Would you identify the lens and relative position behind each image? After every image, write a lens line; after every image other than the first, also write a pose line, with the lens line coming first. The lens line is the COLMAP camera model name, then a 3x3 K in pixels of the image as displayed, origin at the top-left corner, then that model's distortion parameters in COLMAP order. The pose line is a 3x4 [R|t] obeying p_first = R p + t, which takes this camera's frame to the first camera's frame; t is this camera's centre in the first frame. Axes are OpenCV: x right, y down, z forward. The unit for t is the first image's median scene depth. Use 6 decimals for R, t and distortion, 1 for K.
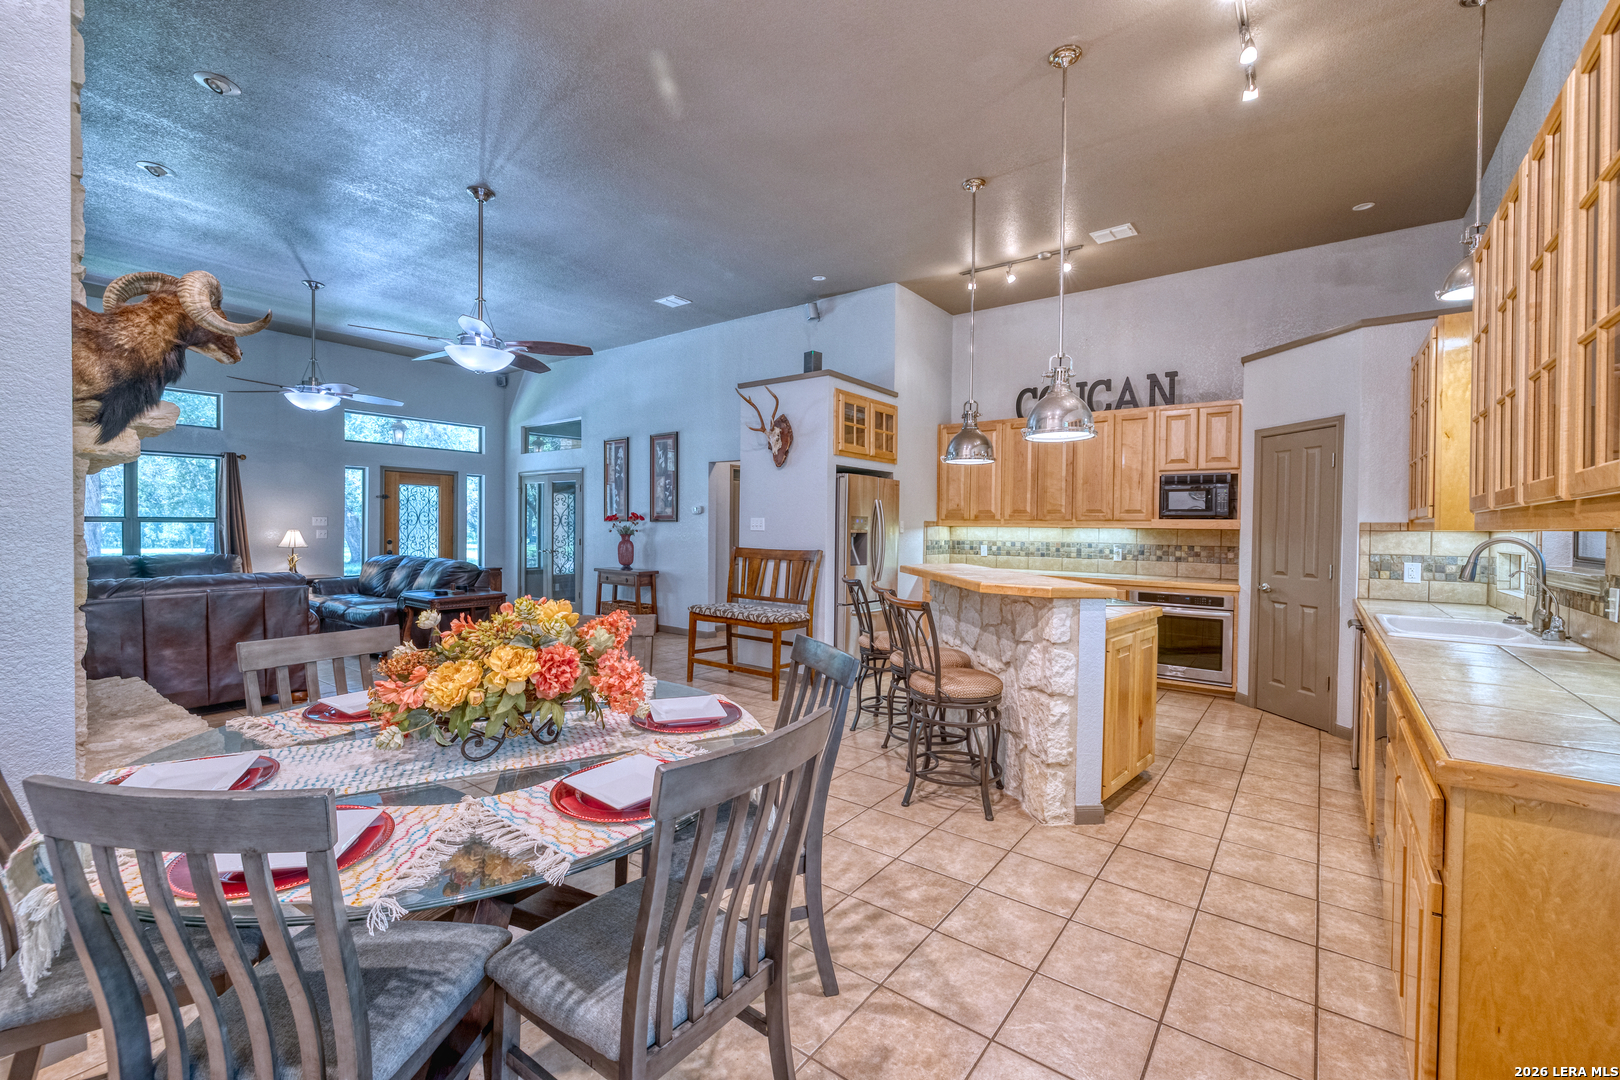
lens RADIAL K [[678.4, 0, 813.7], [0, 678.4, 536.0], [0, 0, 1]] dist [-0.000960, -0.000552]
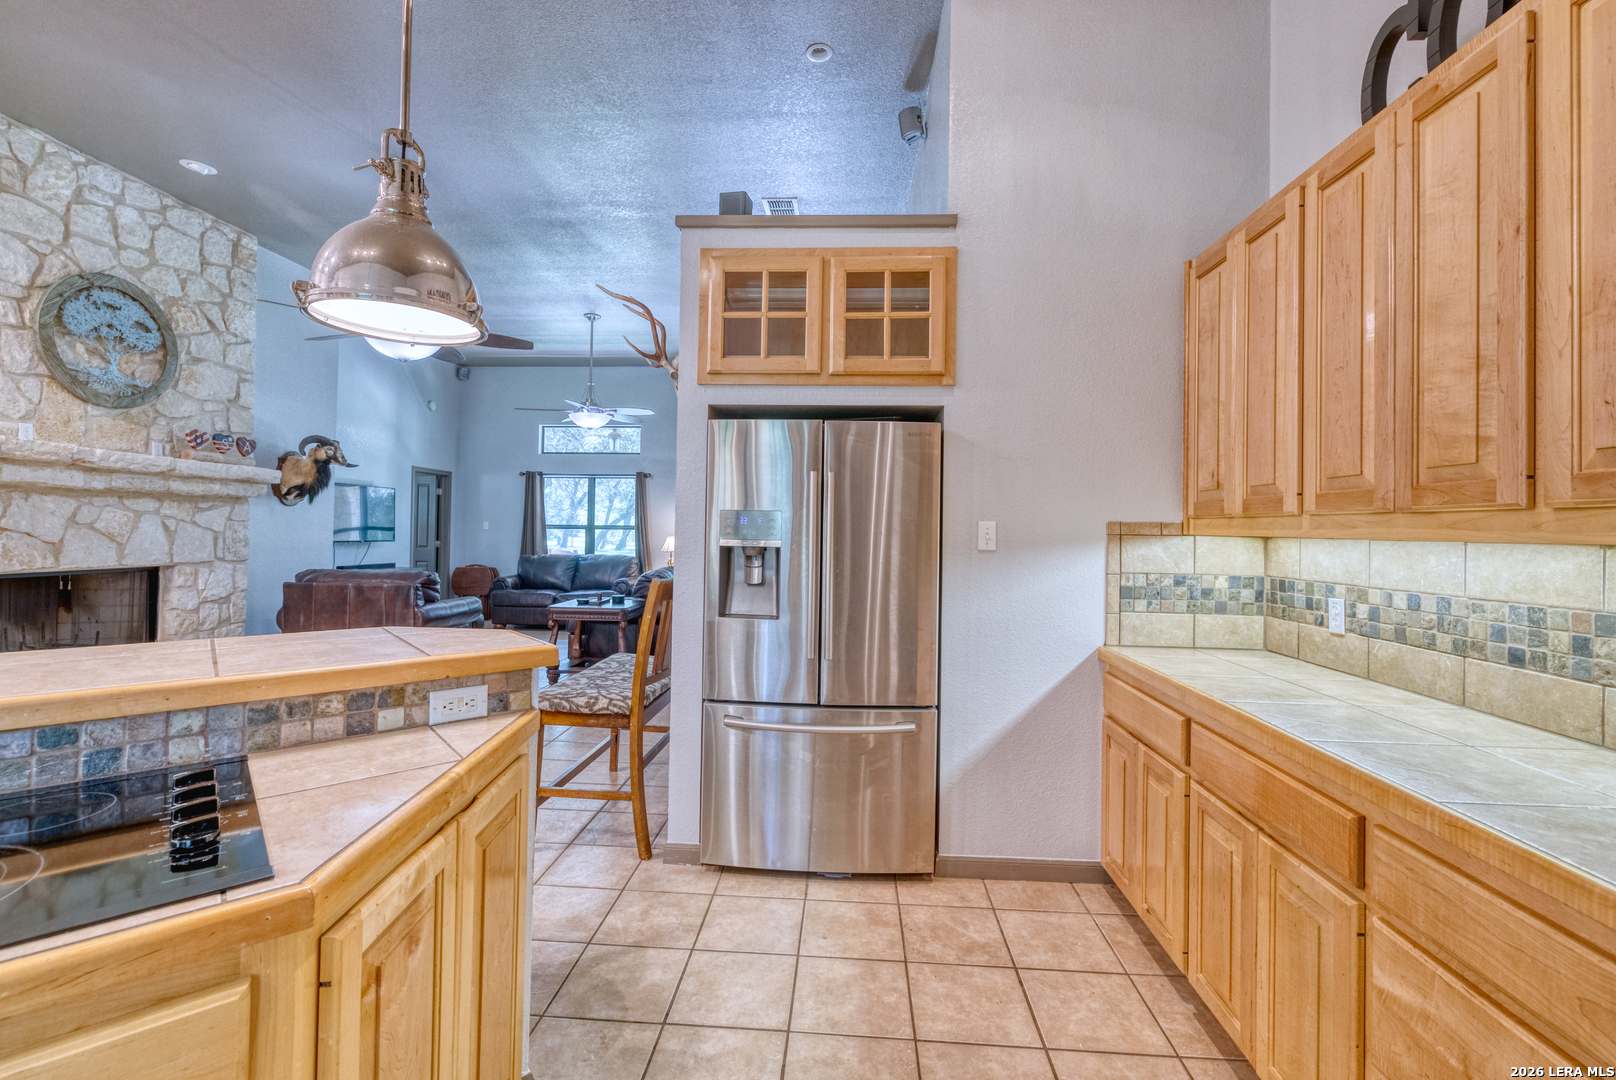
lens RADIAL K [[698.8, 0, 820.4], [0, 698.8, 518.7], [0, 0, 1]] dist [-0.000295, -0.000311]
pose [[0.554066, -0.014588, -0.832345, 0.477447], [-0.021497, 0.999262, -0.031823, -0.009522], [0.832195, 0.035525, 0.553344, 0.772952]]
